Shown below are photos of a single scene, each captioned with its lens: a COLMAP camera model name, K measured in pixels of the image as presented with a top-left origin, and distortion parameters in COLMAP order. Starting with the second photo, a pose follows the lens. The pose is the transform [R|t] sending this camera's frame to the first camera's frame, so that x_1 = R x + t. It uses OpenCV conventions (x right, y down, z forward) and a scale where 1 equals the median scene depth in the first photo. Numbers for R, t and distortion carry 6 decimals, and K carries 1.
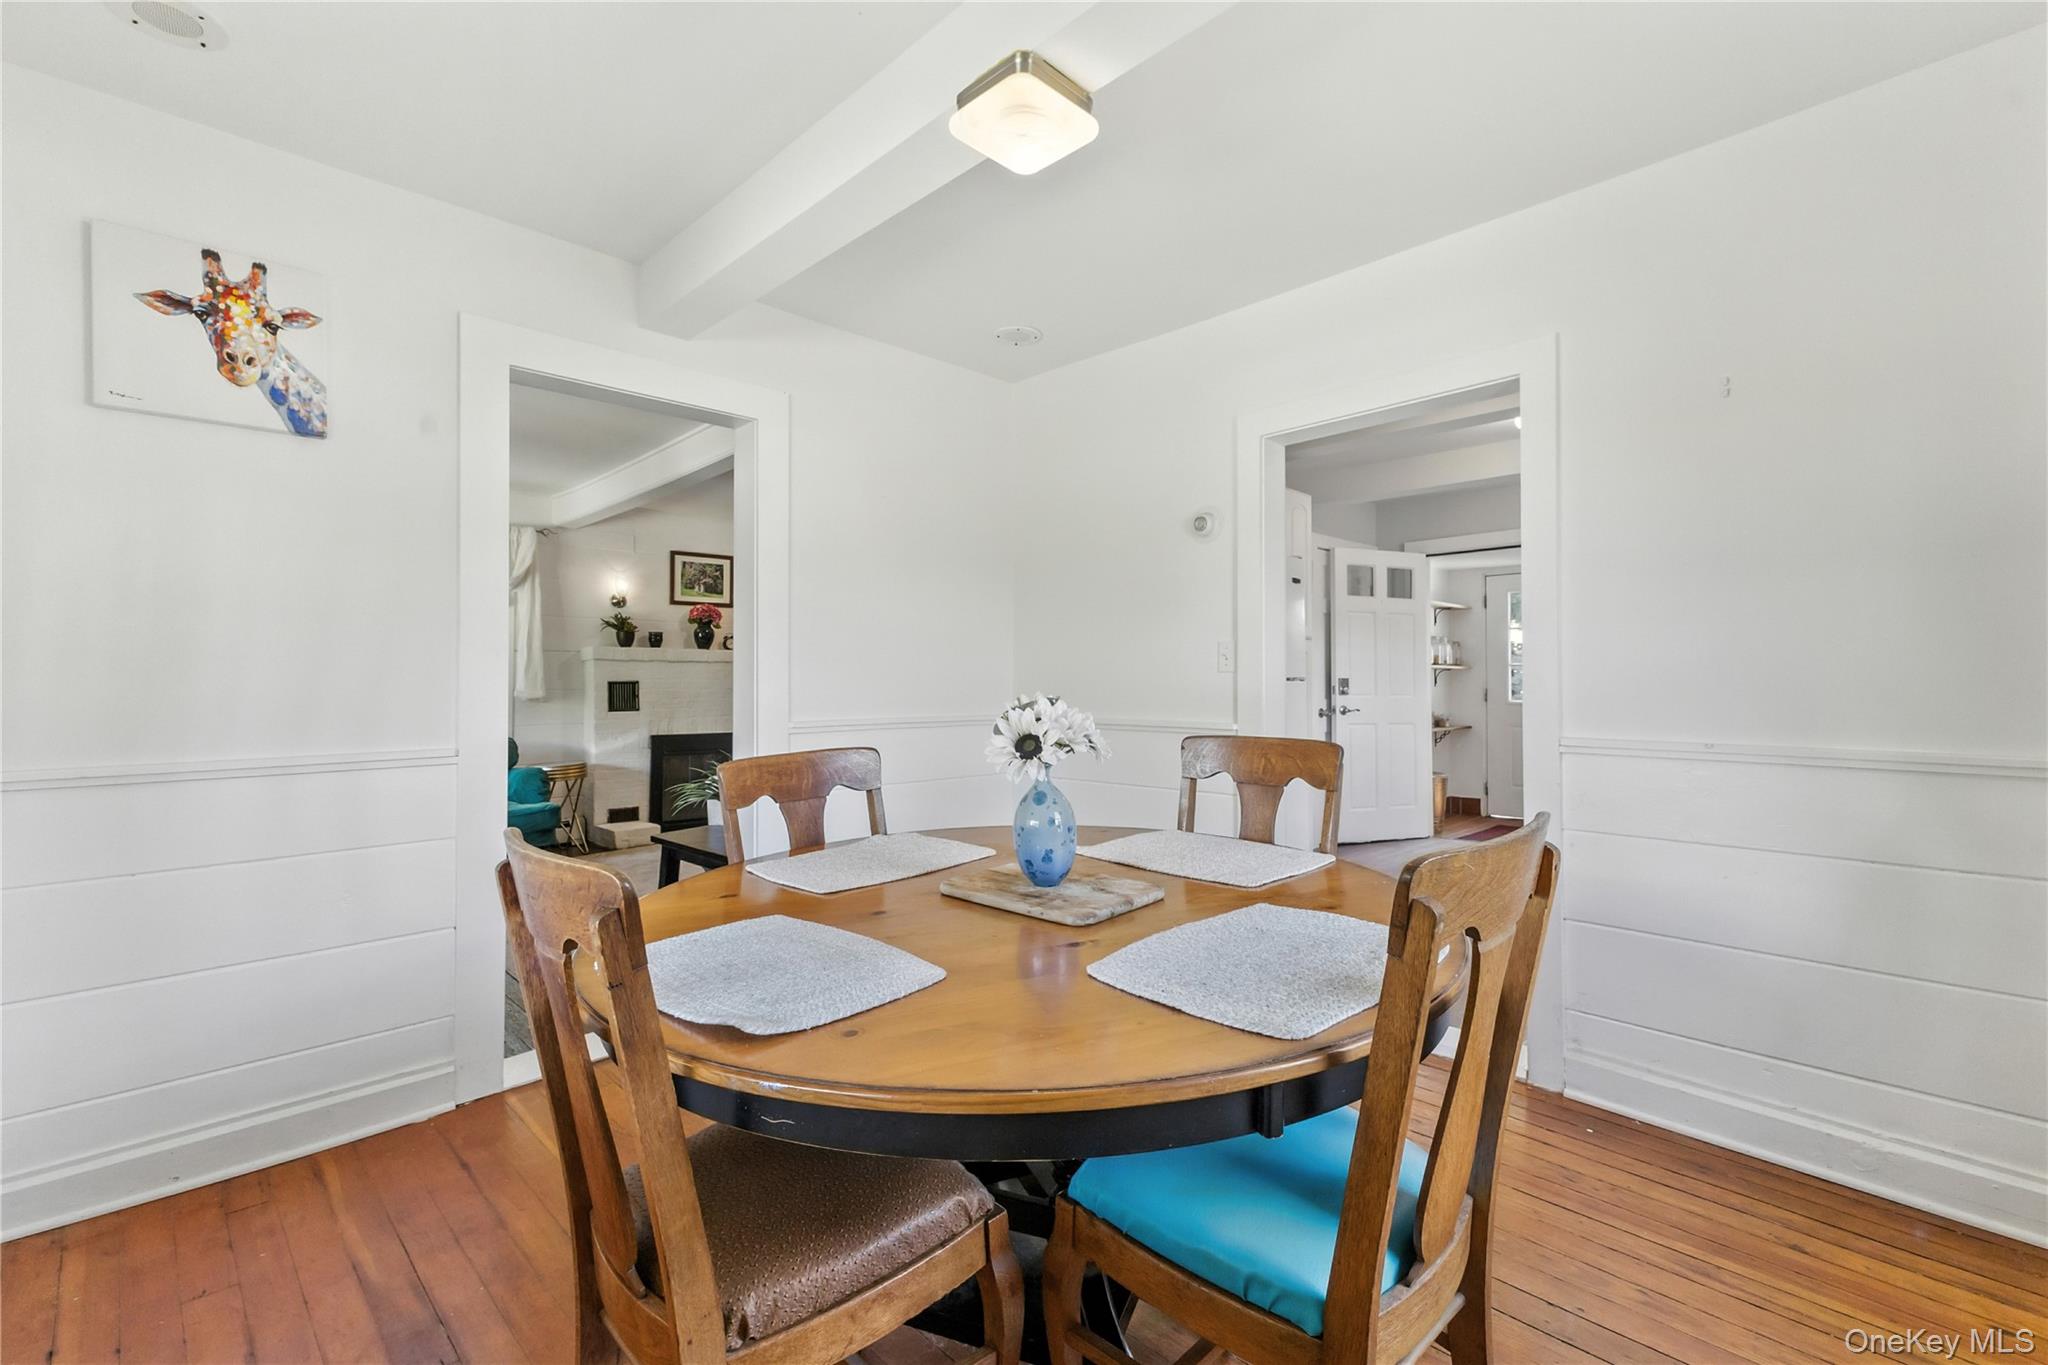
lens RADIAL K [[903.1, 0, 1024.0], [0, 903.1, 682.5], [0, 0, 1]] dist [0.000477, -0.000206]
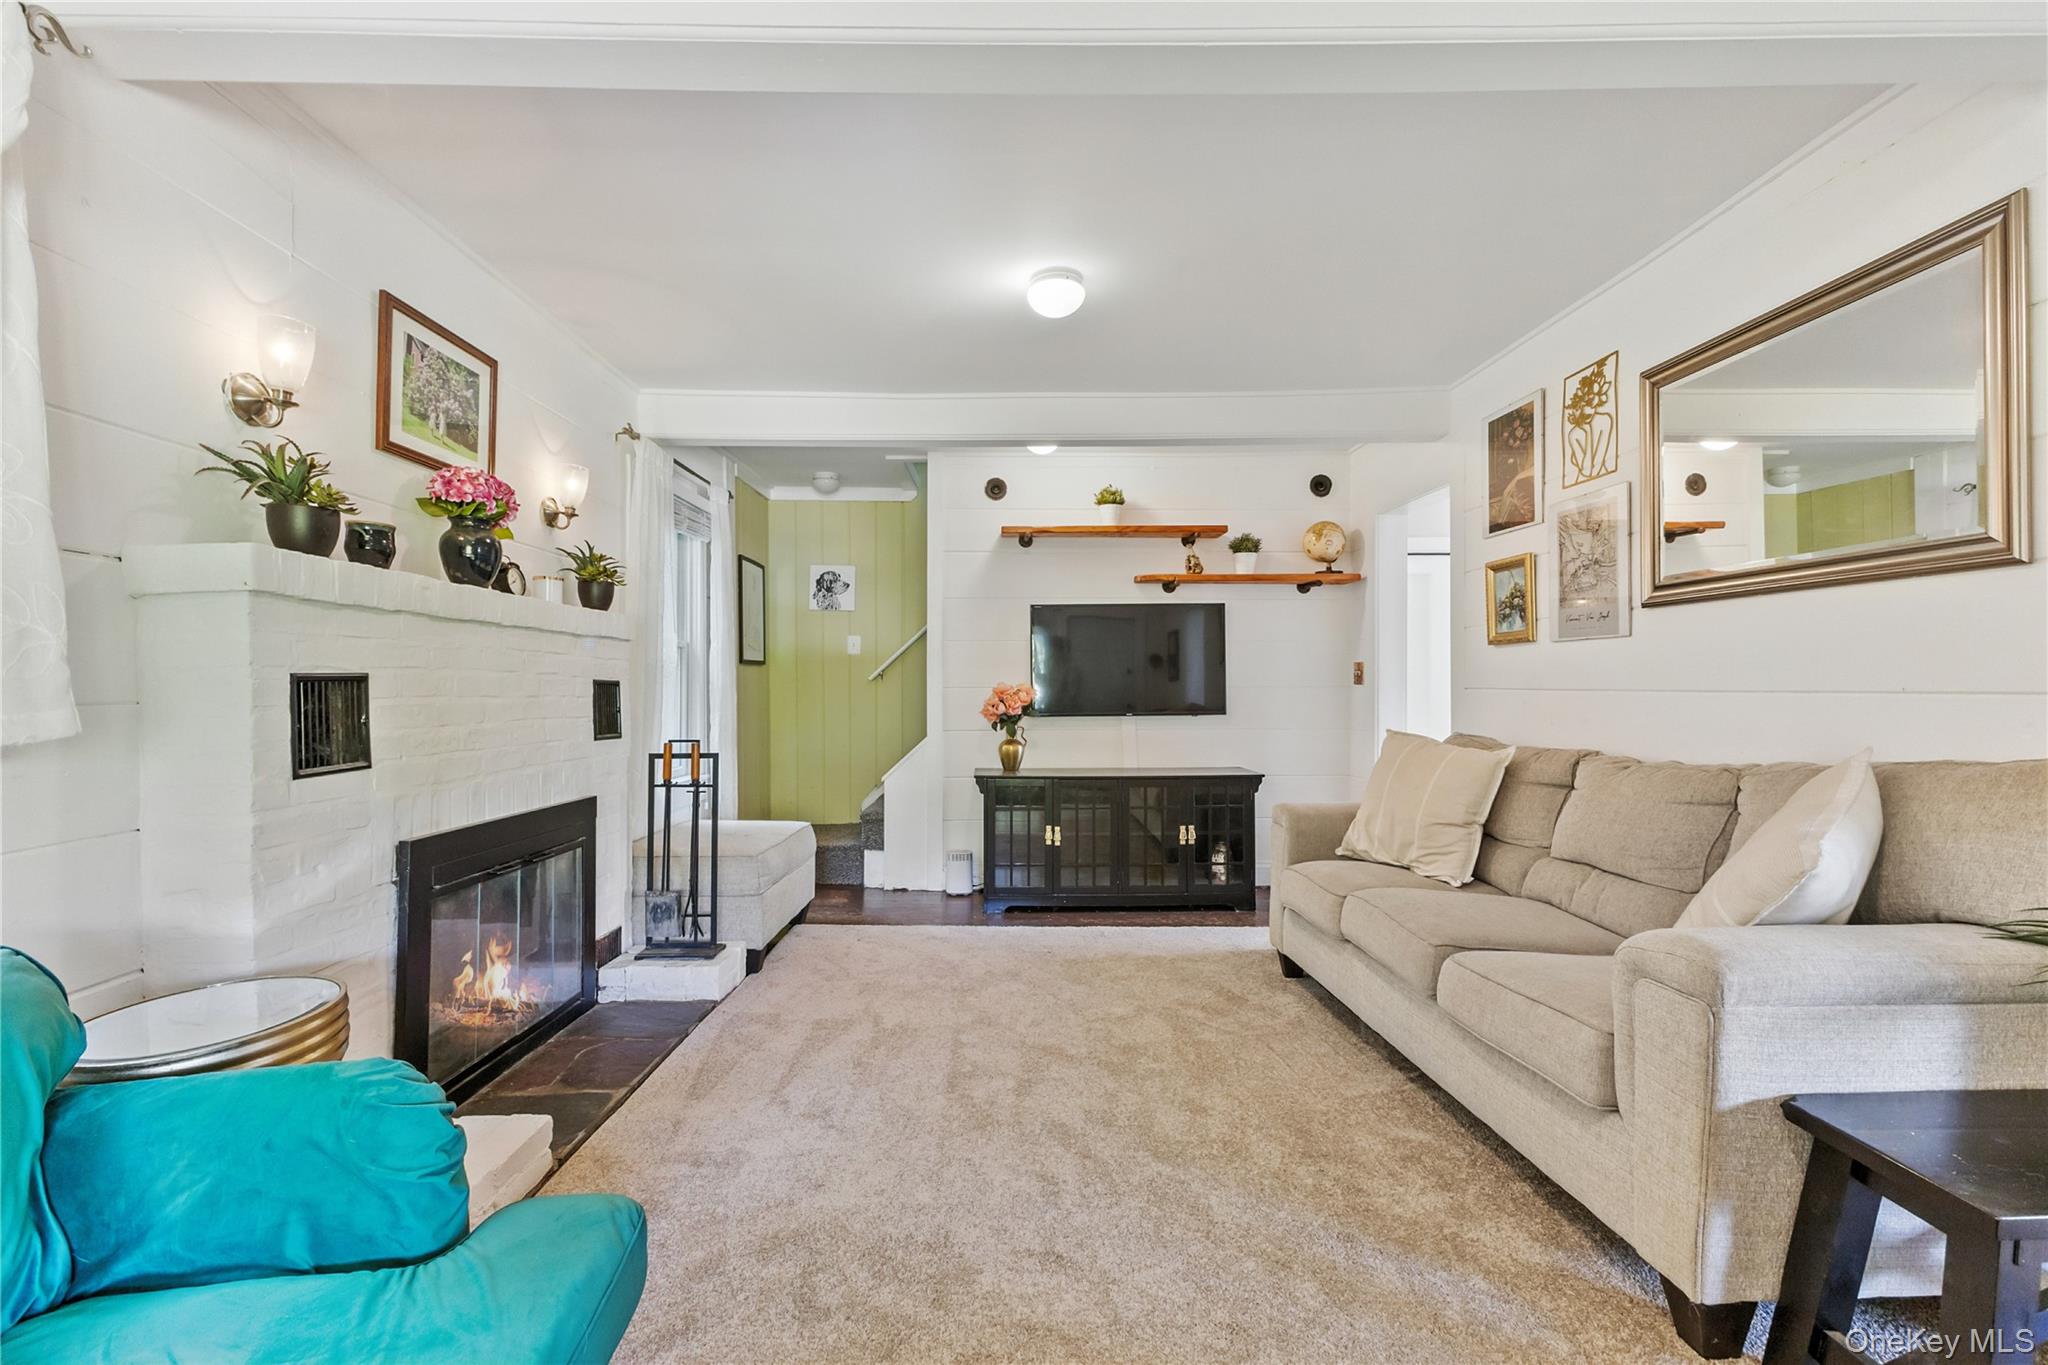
lens RADIAL K [[903.1, 0, 1024.0], [0, 903.1, 682.5], [0, 0, 1]] dist [0.000477, -0.000206]
pose [[0.674323, 0.001345, 0.738436, -0.478667], [0.004039, 0.999977, -0.005510, 0.004002], [-0.738426, 0.006697, 0.674302, 0.591531]]
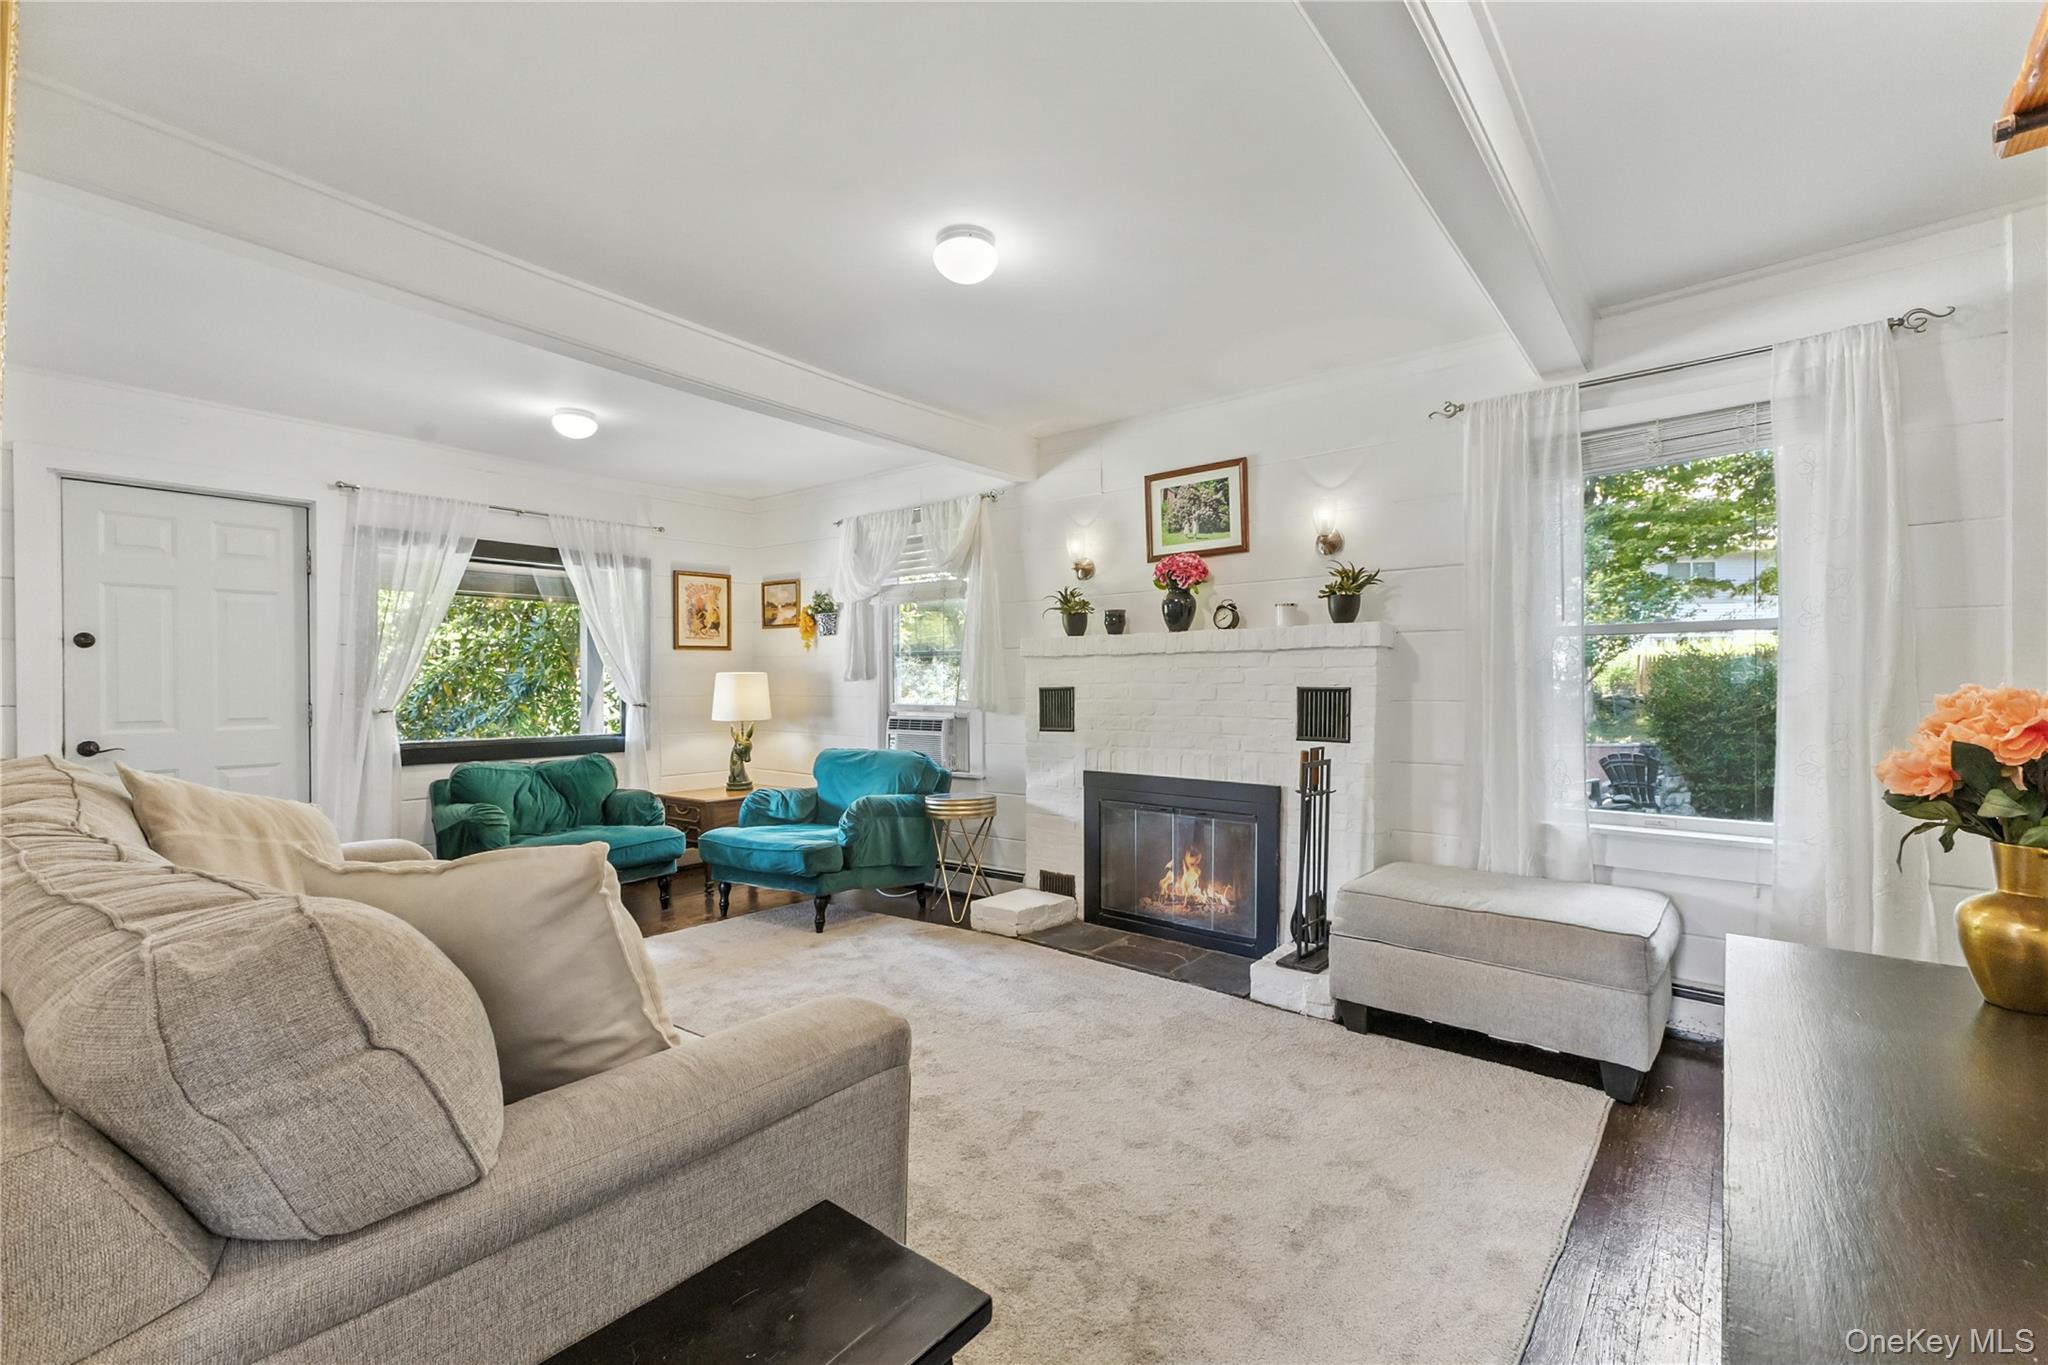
lens RADIAL K [[874.5, 0, 1015.8], [0, 874.5, 696.6], [0, 0, 1]] dist [0.000364, -0.000024]
pose [[0.122705, 0.001331, -0.992442, 0.193229], [-0.001497, 0.999998, 0.001156, 0.004502], [0.992442, 0.001344, 0.122707, 0.835542]]
